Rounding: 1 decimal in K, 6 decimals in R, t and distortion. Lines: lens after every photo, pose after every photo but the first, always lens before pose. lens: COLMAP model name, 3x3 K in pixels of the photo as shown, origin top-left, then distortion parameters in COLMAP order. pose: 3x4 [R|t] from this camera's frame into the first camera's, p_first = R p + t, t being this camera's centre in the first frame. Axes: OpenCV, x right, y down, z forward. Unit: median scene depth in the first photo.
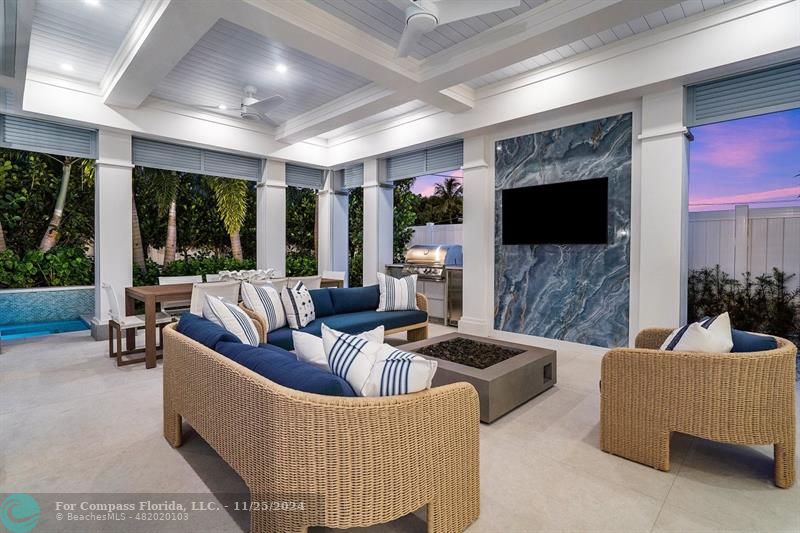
lens RADIAL K [[384.7, 0, 383.7], [0, 384.7, 252.2], [0, 0, 1]] dist [-0.011639, 0.000949]
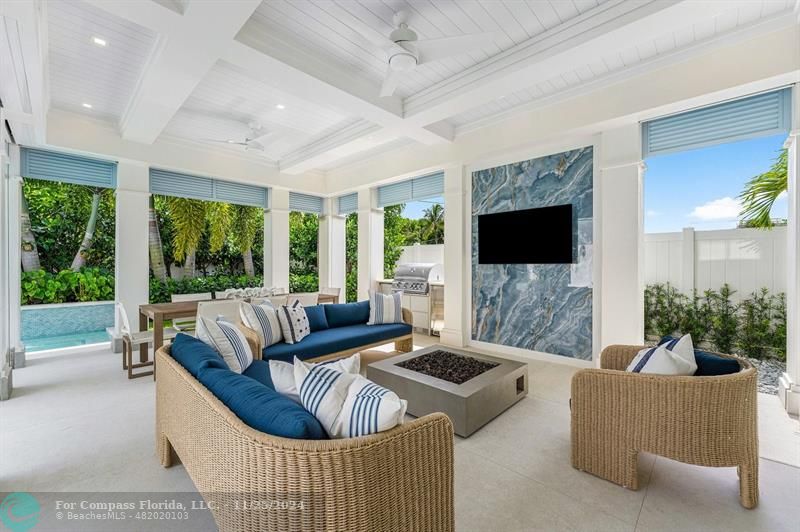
lens RADIAL K [[330.8, 0, 384.4], [0, 330.8, 266.3], [0, 0, 1]] dist [-0.008512, -0.000818]
pose [[0.999821, -0.007162, 0.017498, 0.017689], [0.007216, 0.999969, -0.002993, -0.012835], [-0.017477, 0.003118, 0.999842, 0.043111]]
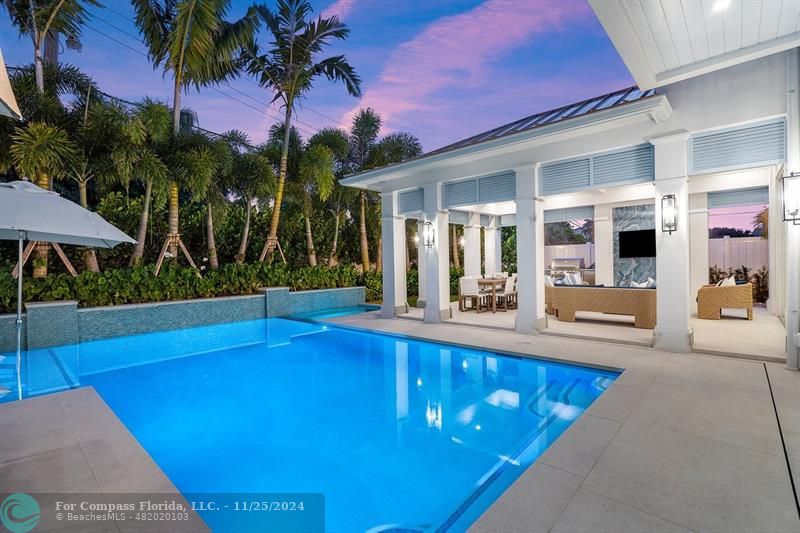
lens RADIAL K [[367.5, 0, 401.9], [0, 367.5, 265.7], [0, 0, 1]] dist [0.000727, -0.000256]
pose [[0.997738, -0.020526, 0.064014, -1.080182], [0.020544, 0.999789, 0.000378, -0.000781], [-0.064008, 0.000938, 0.997949, -1.002912]]
